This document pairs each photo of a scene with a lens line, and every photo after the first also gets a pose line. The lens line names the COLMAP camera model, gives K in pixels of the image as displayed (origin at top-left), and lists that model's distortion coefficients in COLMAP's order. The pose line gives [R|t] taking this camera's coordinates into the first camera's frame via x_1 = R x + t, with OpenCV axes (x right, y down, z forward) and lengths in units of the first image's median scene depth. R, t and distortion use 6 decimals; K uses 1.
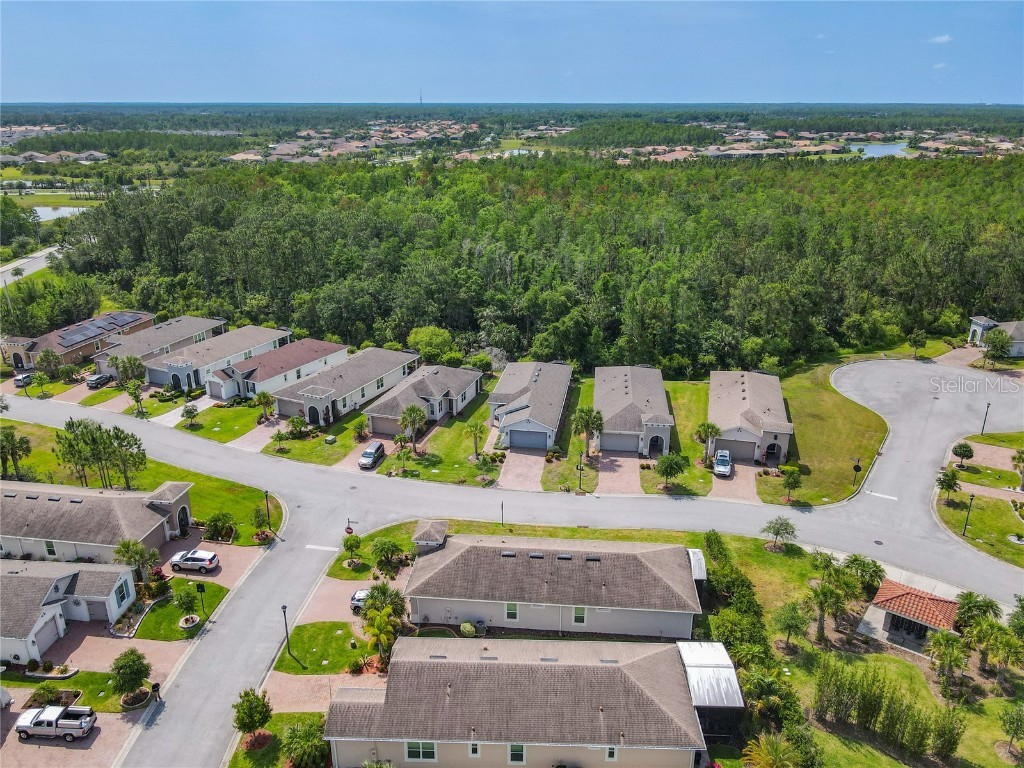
lens RADIAL K [[773.8, 0, 510.2], [0, 773.8, 381.1], [0, 0, 1]] dist [-0.004347, 0.010871]
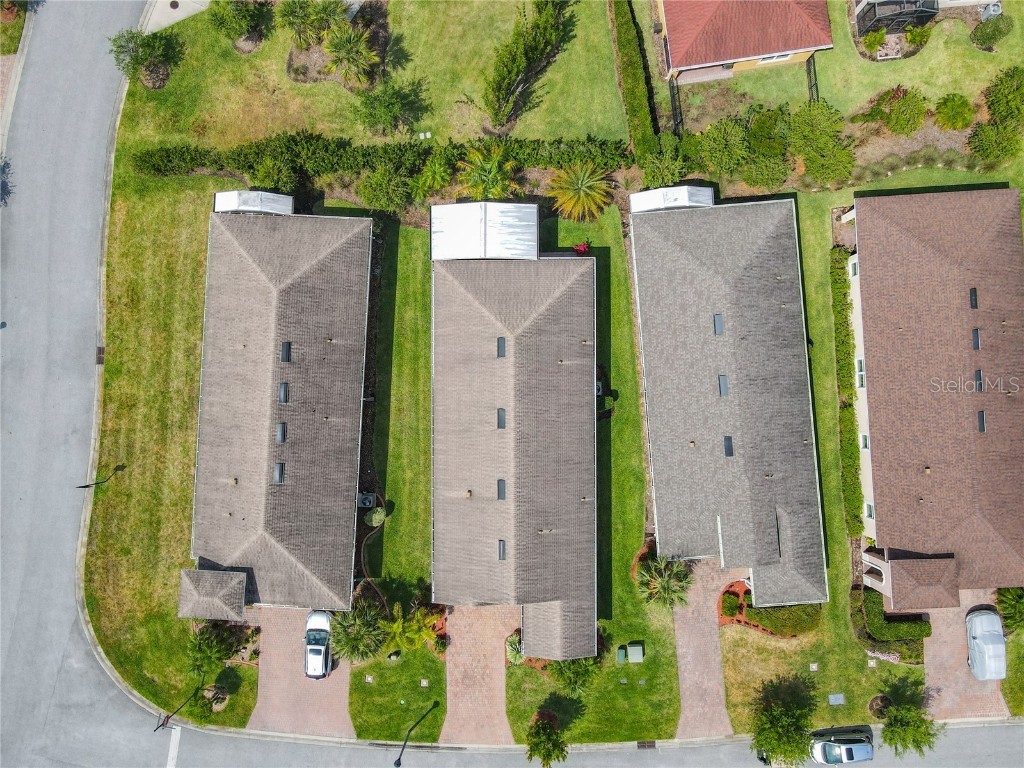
lens RADIAL K [[753.0, 0, 508.6], [0, 753.0, 388.0], [0, 0, 1]] dist [0.011533, 0.004011]
pose [[-0.030525, -0.999477, 0.010653, 0.052026], [0.356384, -0.000925, 0.934339, -0.284110], [-0.933841, 0.032317, 0.356226, 0.482587]]
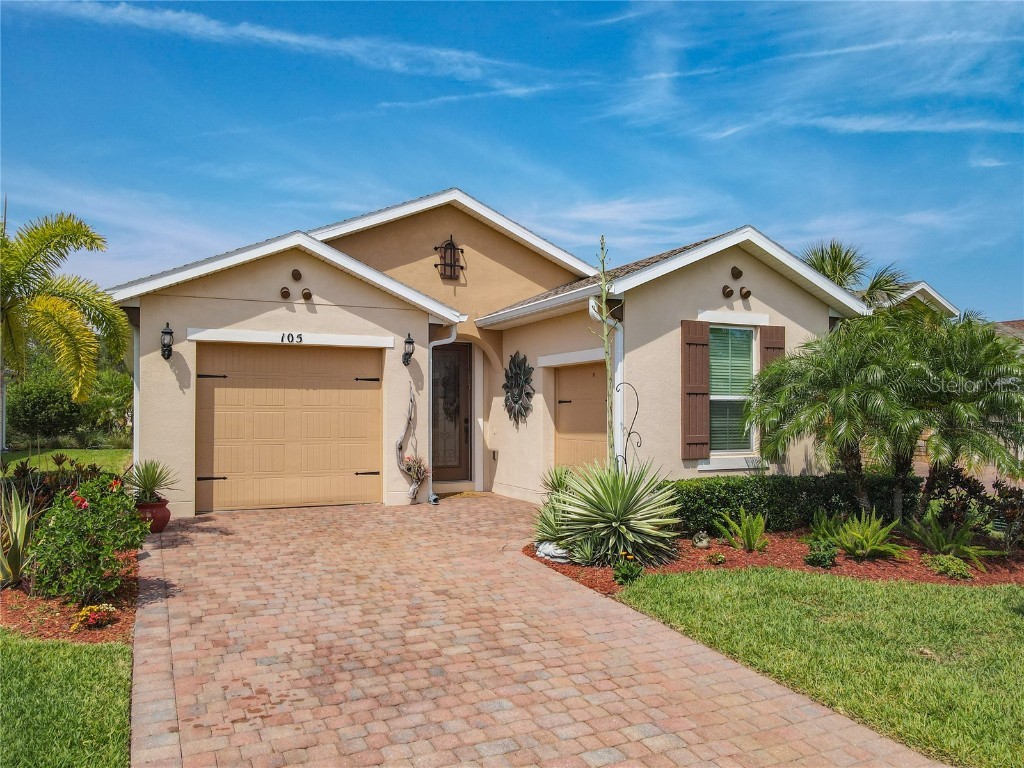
lens RADIAL K [[761.3, 0, 507.4], [0, 761.3, 386.0], [0, 0, 1]] dist [0.006789, 0.014060]
pose [[-0.454251, 0.031880, 0.890303, -0.248783], [0.306276, 0.944032, 0.122465, 0.269030], [-0.836571, 0.328308, -0.438592, 0.759169]]
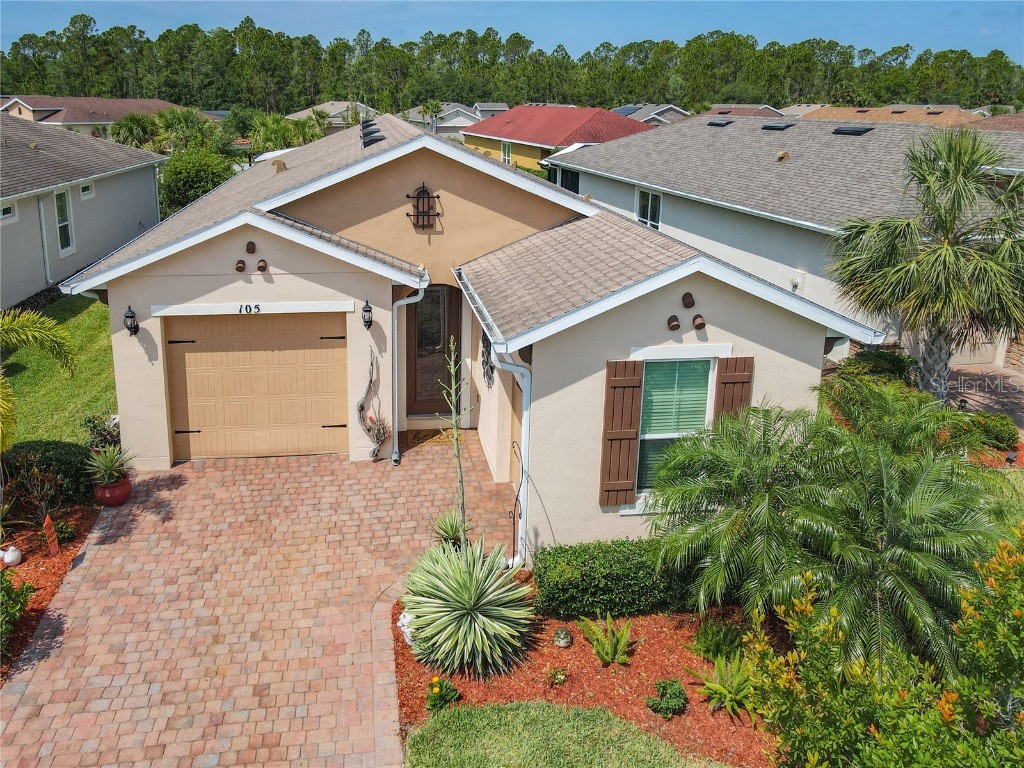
lens RADIAL K [[805.0, 0, 470.0], [0, 805.0, 271.2], [0, 0, 1]] dist [0.023444, 0.004199]
pose [[-0.159597, -0.214114, 0.963683, -0.257740], [0.325269, 0.910277, 0.256116, 0.233954], [-0.932056, 0.354331, -0.075633, 0.698507]]
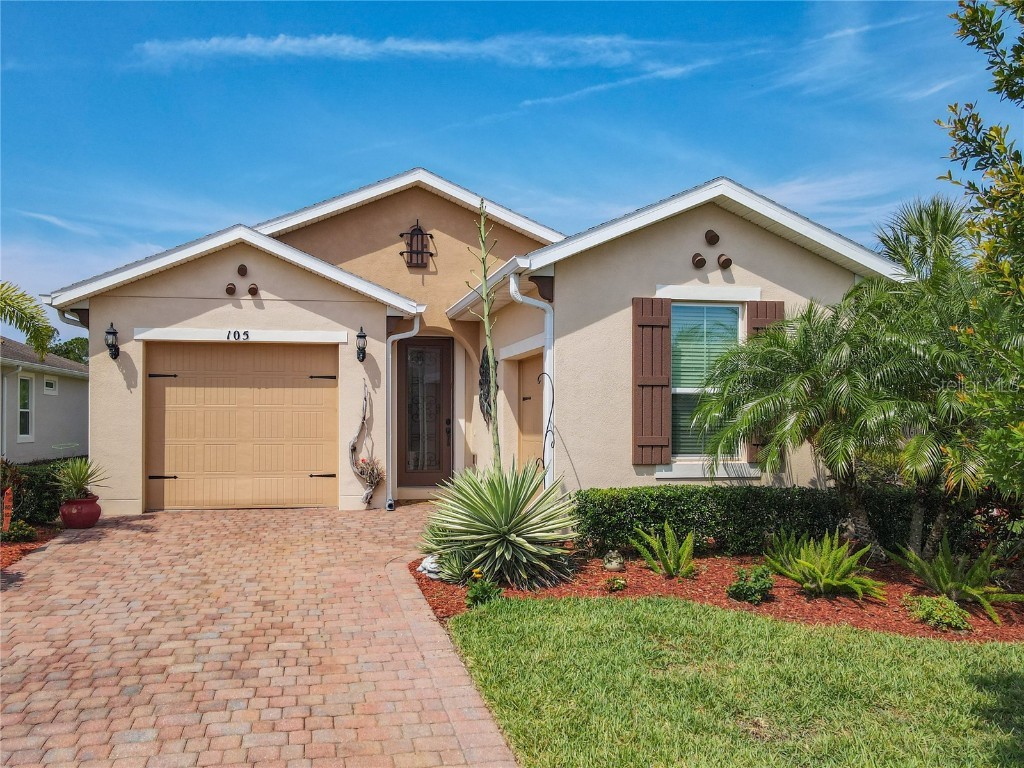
lens RADIAL K [[784.8, 0, 437.4], [0, 784.8, 408.0], [0, 0, 1]] dist [0.024718, -0.007558]
pose [[-0.192847, 0.017844, 0.981067, -0.250934], [0.338226, 0.939768, 0.049391, 0.283015], [-0.921093, 0.341348, -0.187266, 0.726057]]
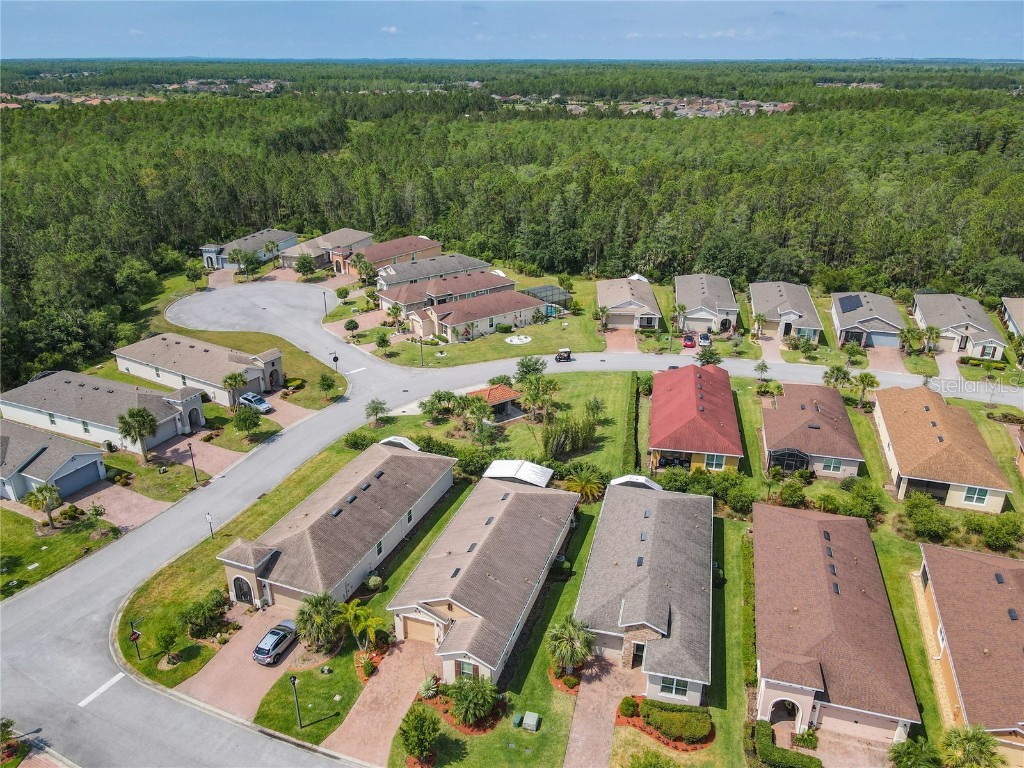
lens RADIAL K [[761.3, 0, 507.4], [0, 761.3, 386.0], [0, 0, 1]] dist [0.006789, 0.014060]
pose [[0.295147, -0.379086, 0.877030, -0.646637], [0.324838, 0.903056, 0.281018, -0.118945], [-0.898537, 0.201951, 0.389675, 0.313453]]
